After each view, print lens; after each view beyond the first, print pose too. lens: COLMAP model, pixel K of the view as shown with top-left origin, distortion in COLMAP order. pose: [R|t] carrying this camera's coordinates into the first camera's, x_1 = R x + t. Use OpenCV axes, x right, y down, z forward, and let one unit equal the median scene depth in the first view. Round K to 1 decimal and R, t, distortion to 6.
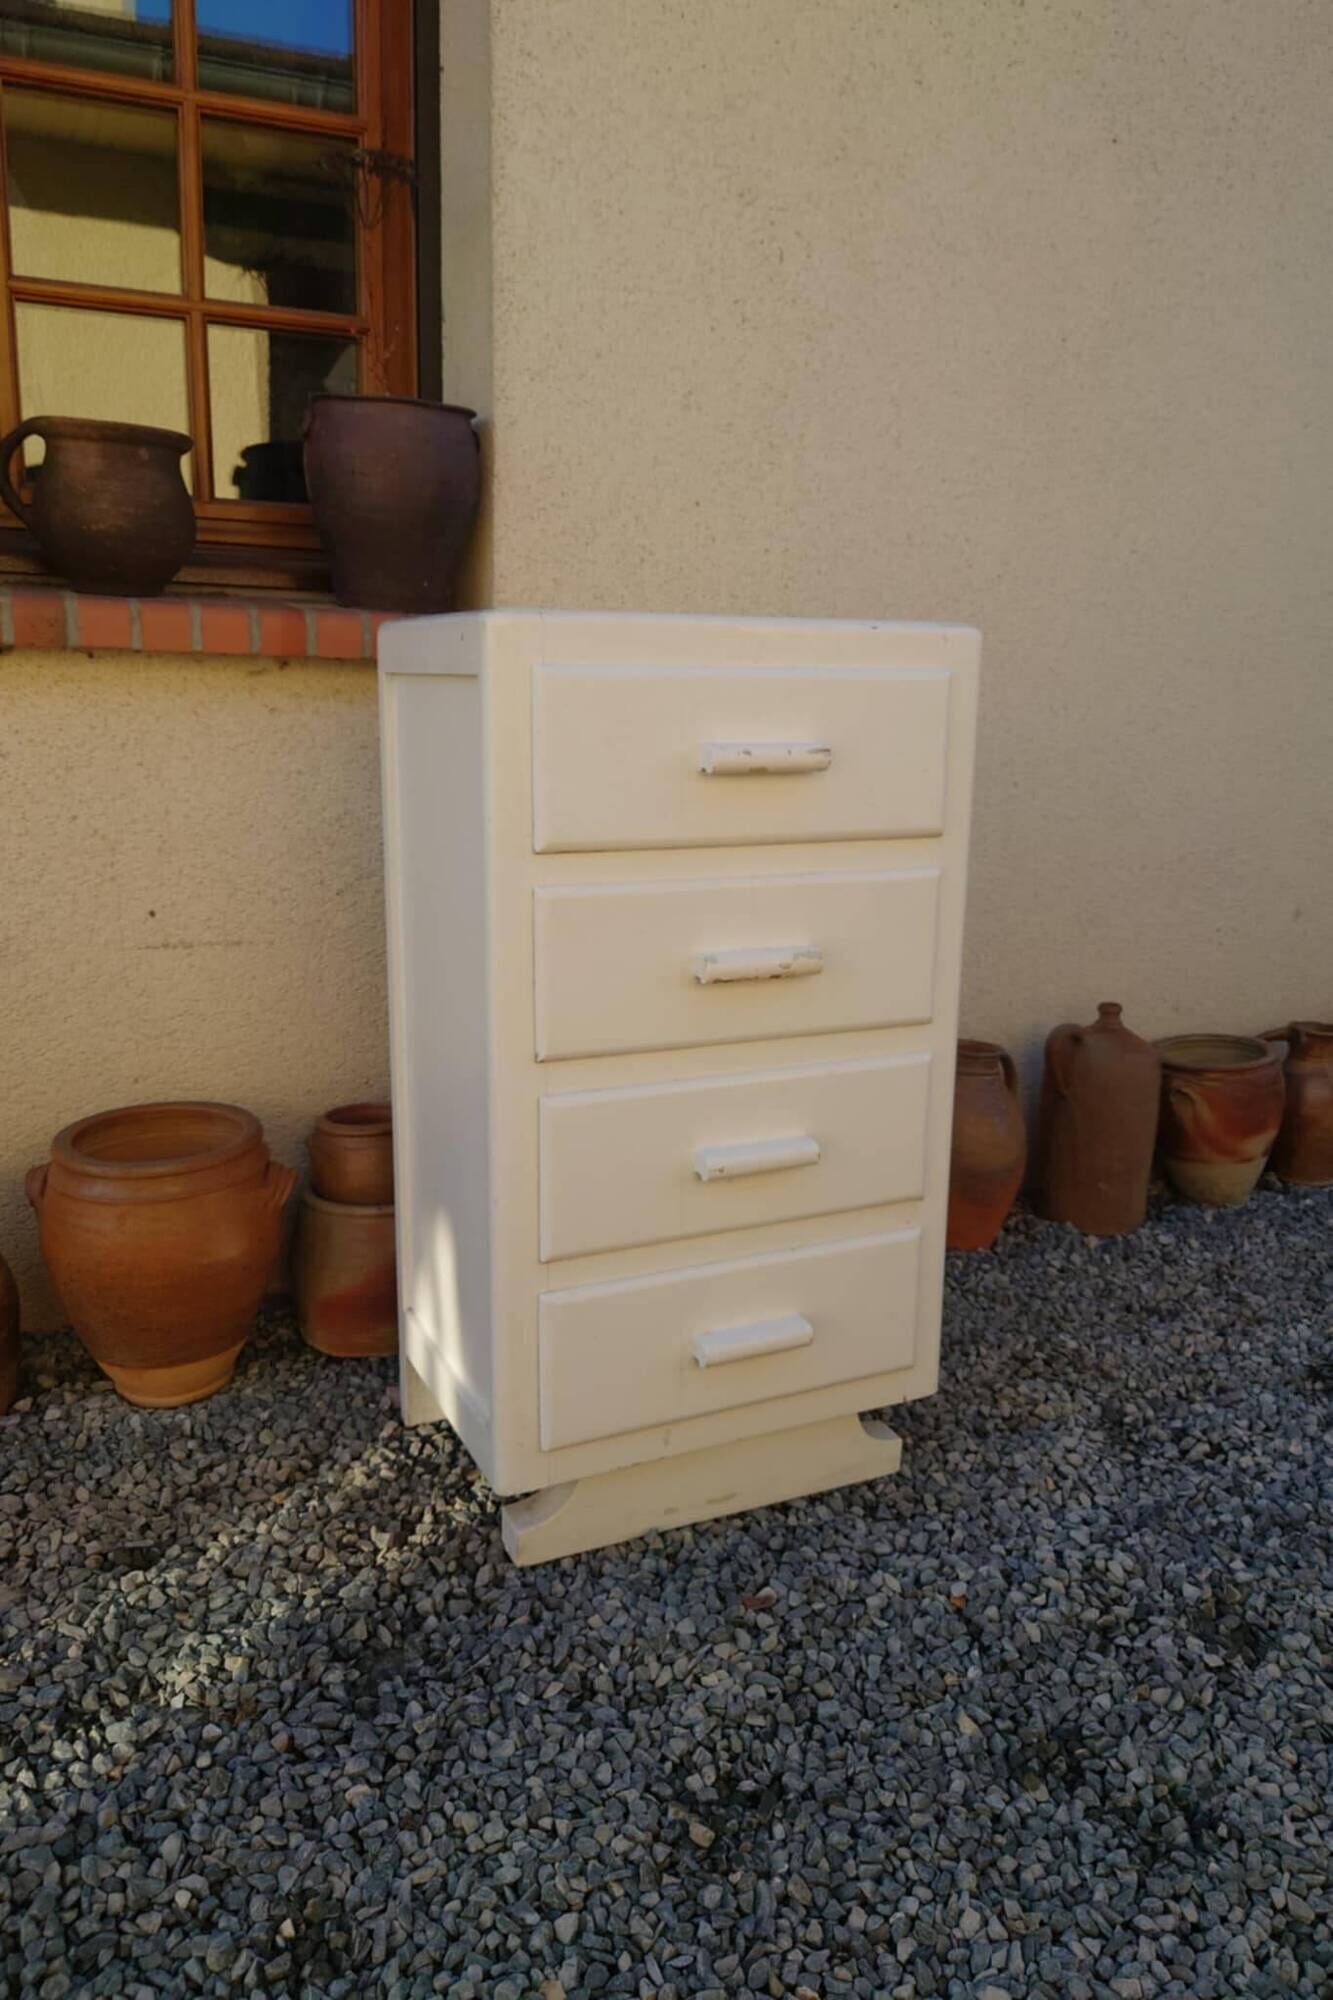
lens RADIAL K [[1401.1, 0, 645.9], [0, 1401.1, 1006.9], [0, 0, 1]] dist [0.090057, -0.107258]
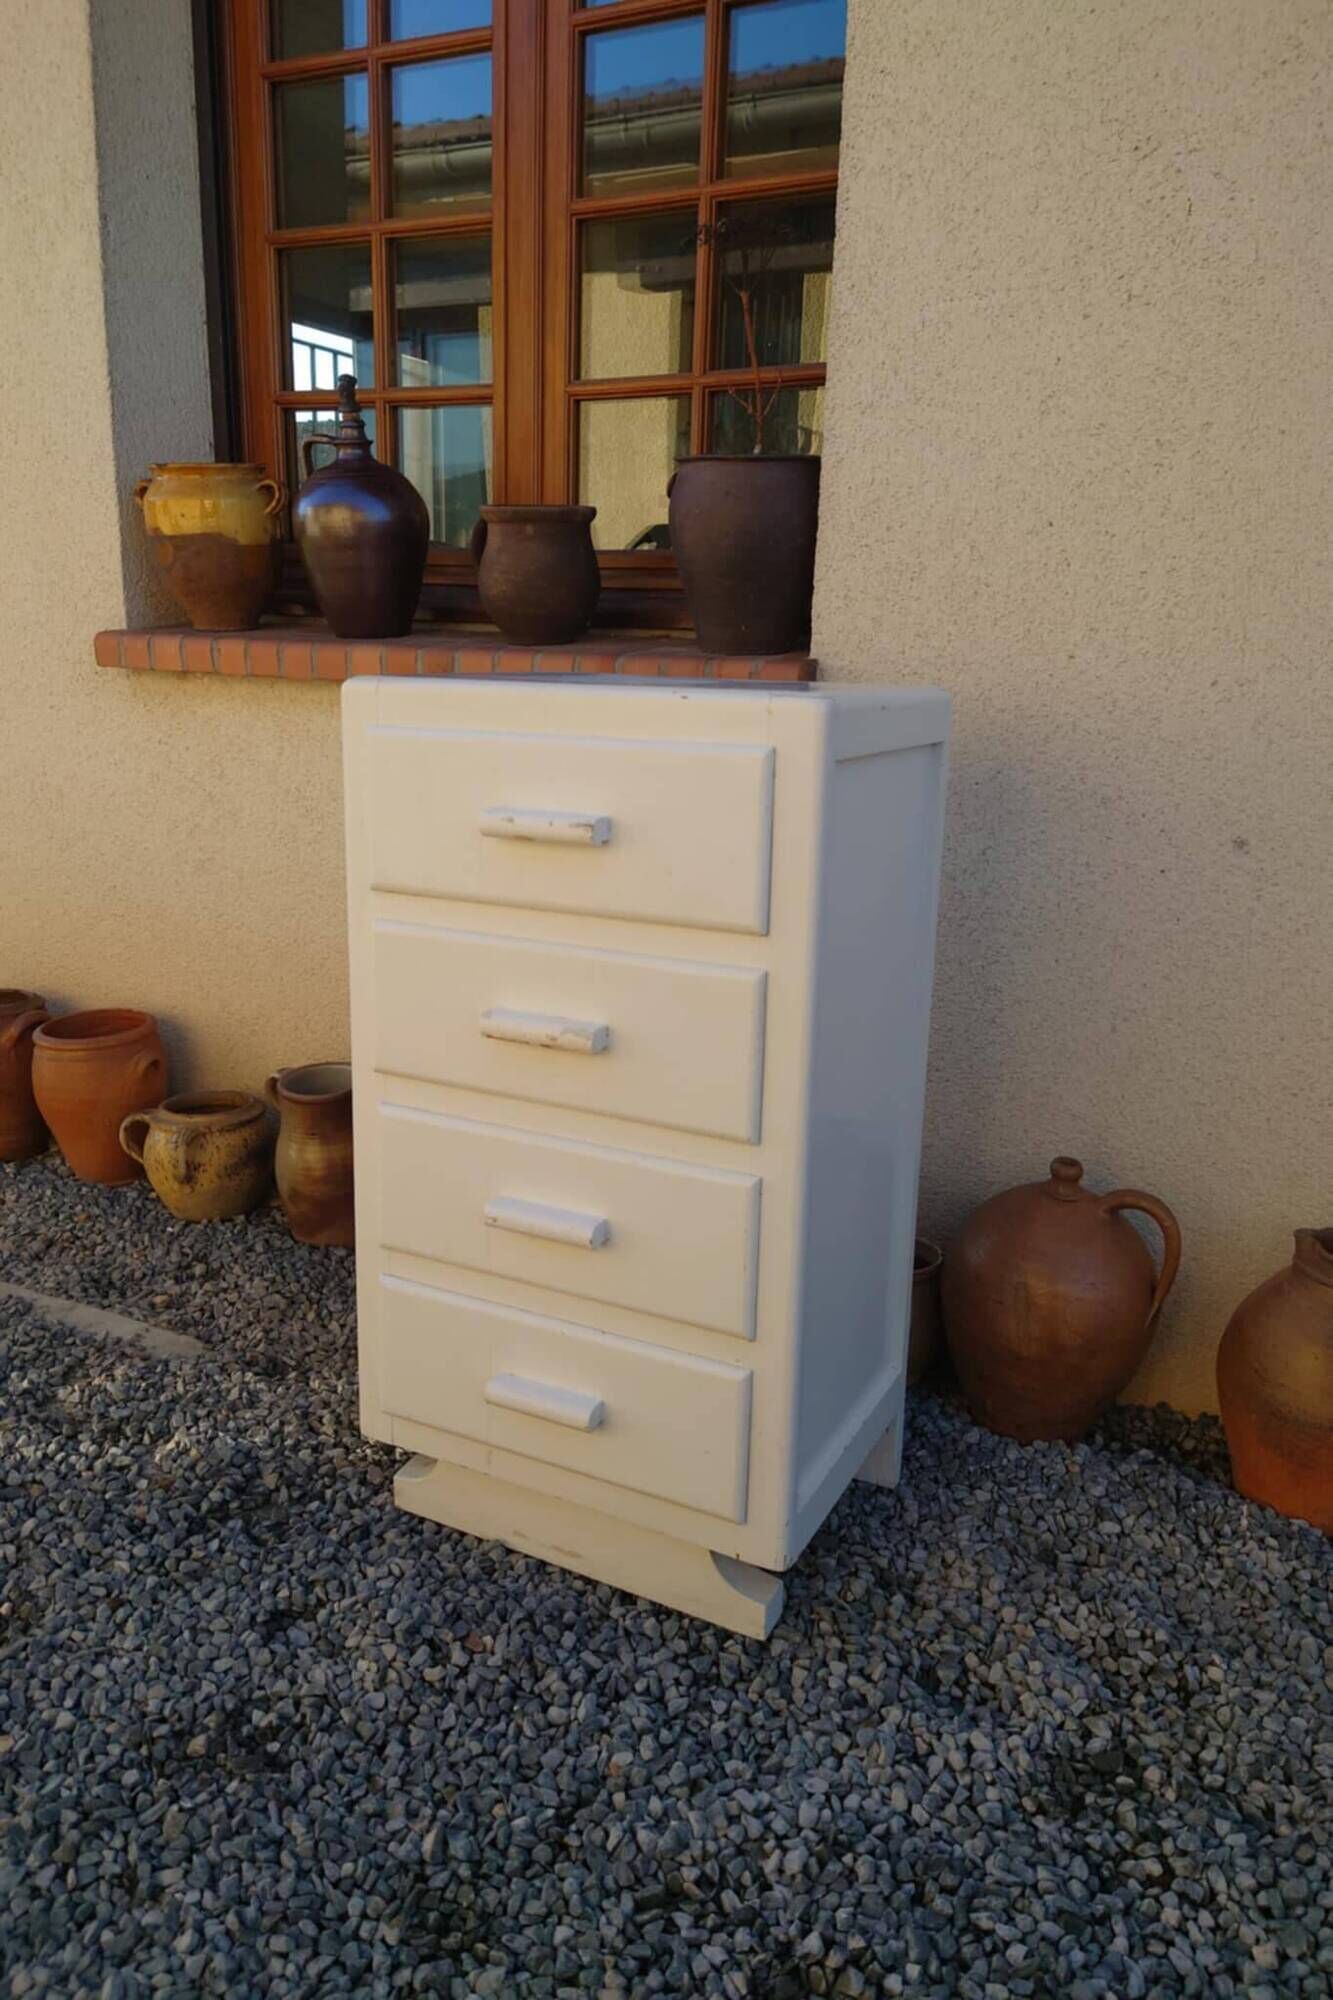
lens RADIAL K [[1389.7, 0, 658.4], [0, 1389.7, 1005.3], [0, 0, 1]] dist [0.095597, -0.104458]
pose [[0.619180, 0.197021, -0.760130, 0.772032], [-0.187442, 0.977113, 0.100577, -0.143498], [0.762549, 0.080205, 0.641939, 0.375252]]
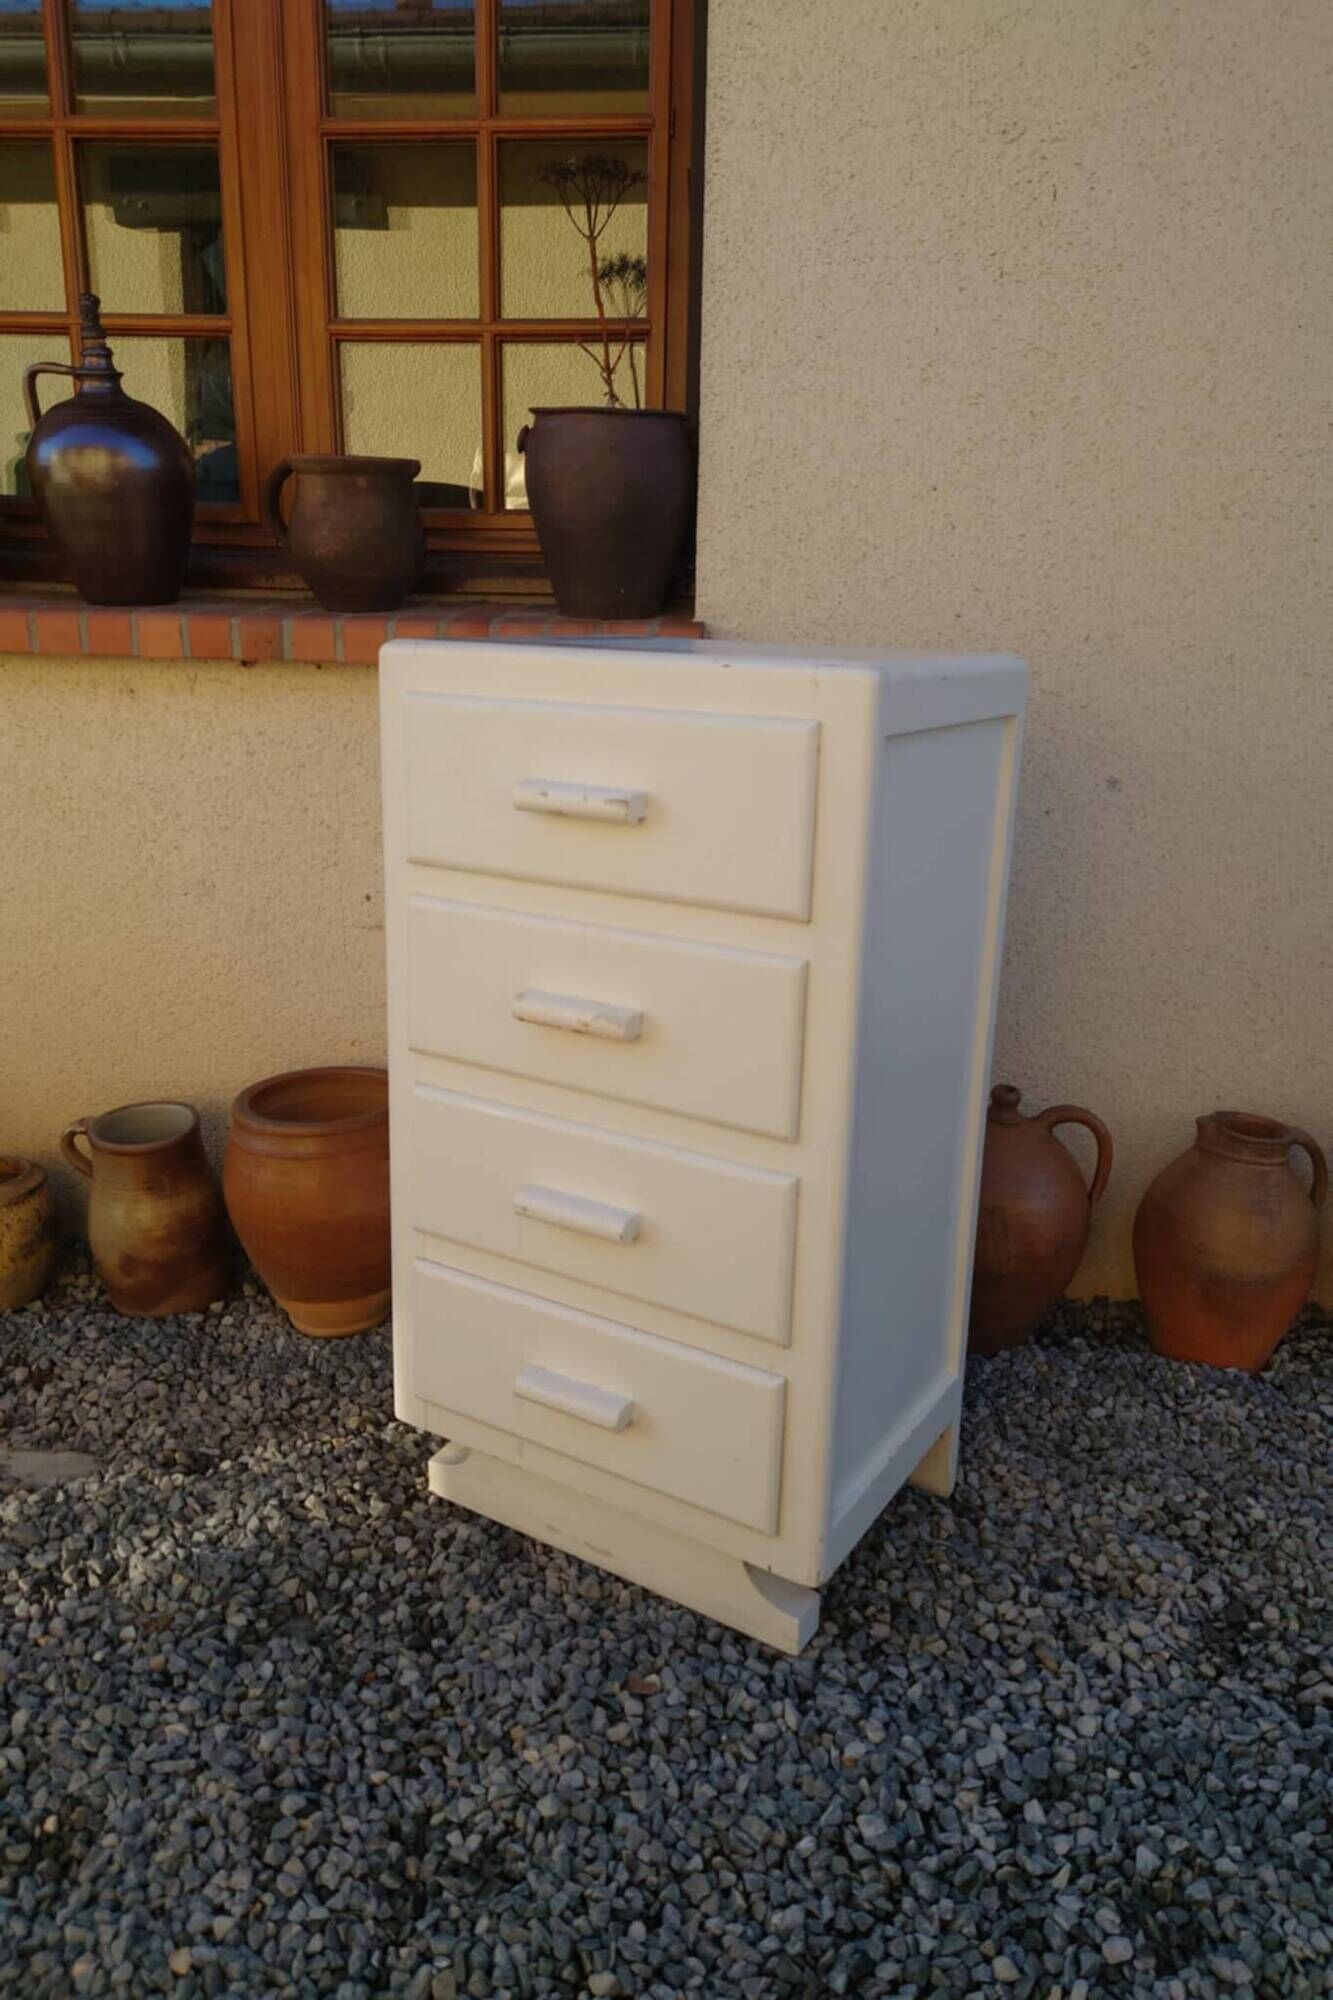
lens RADIAL K [[1388.4, 0, 664.2], [0, 1388.4, 1002.7], [0, 0, 1]] dist [0.091338, -0.094077]
pose [[0.879465, 0.117072, -0.461341, 0.434892], [-0.101253, 0.993110, 0.058994, -0.084348], [0.465069, -0.005170, 0.885259, 0.159149]]
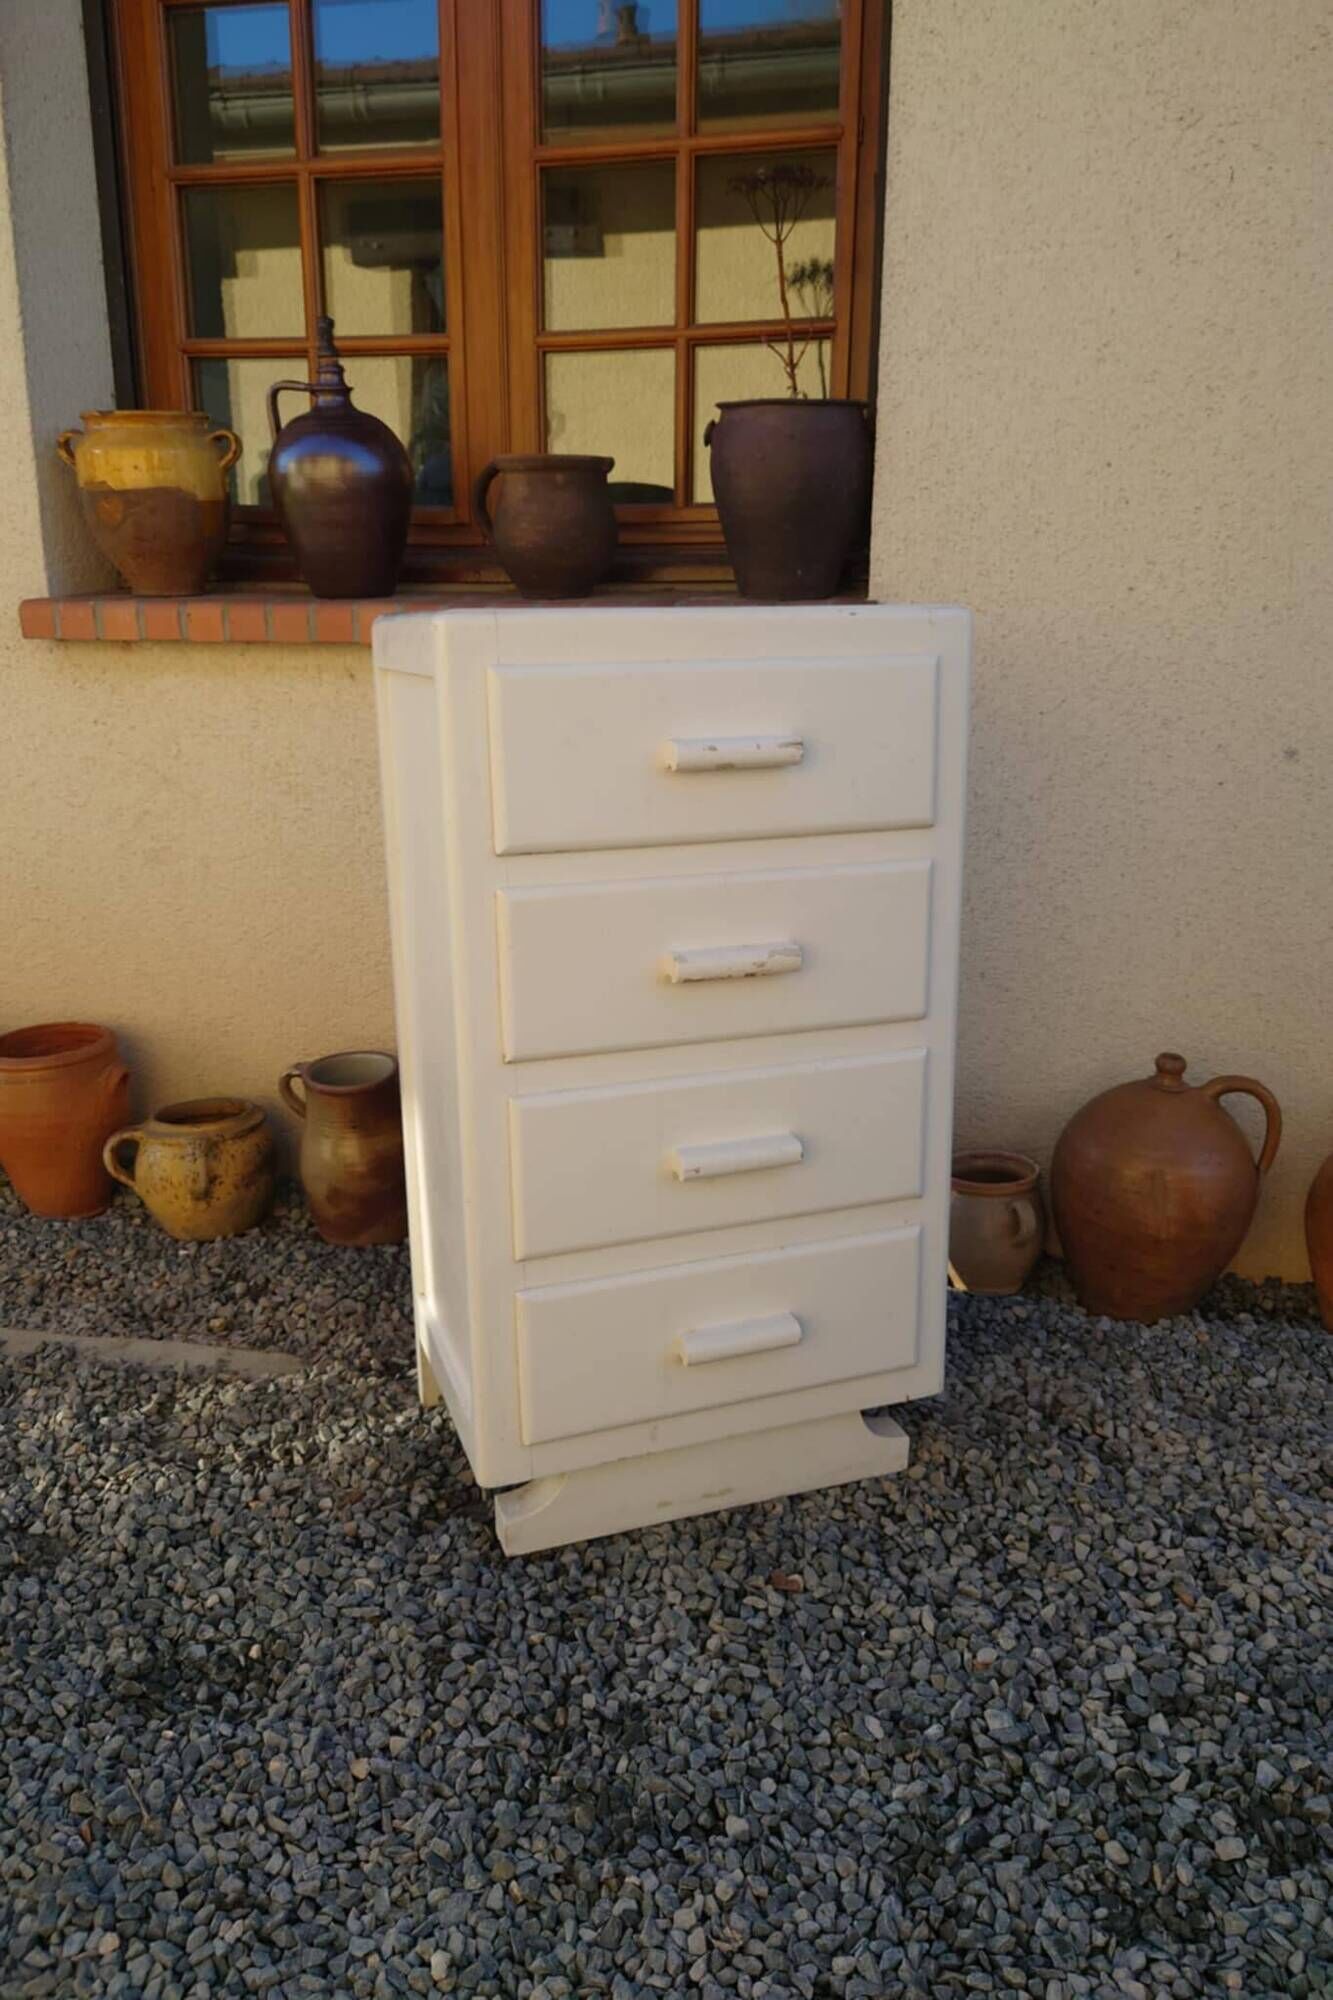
lens RADIAL K [[1399.7, 0, 662.9], [0, 1399.7, 1002.1], [0, 0, 1]] dist [0.091791, -0.106773]
pose [[0.803093, 0.128787, -0.581770, 0.499641], [-0.116627, 0.991452, 0.058483, -0.037363], [0.584329, 0.020883, 0.811248, 0.111016]]
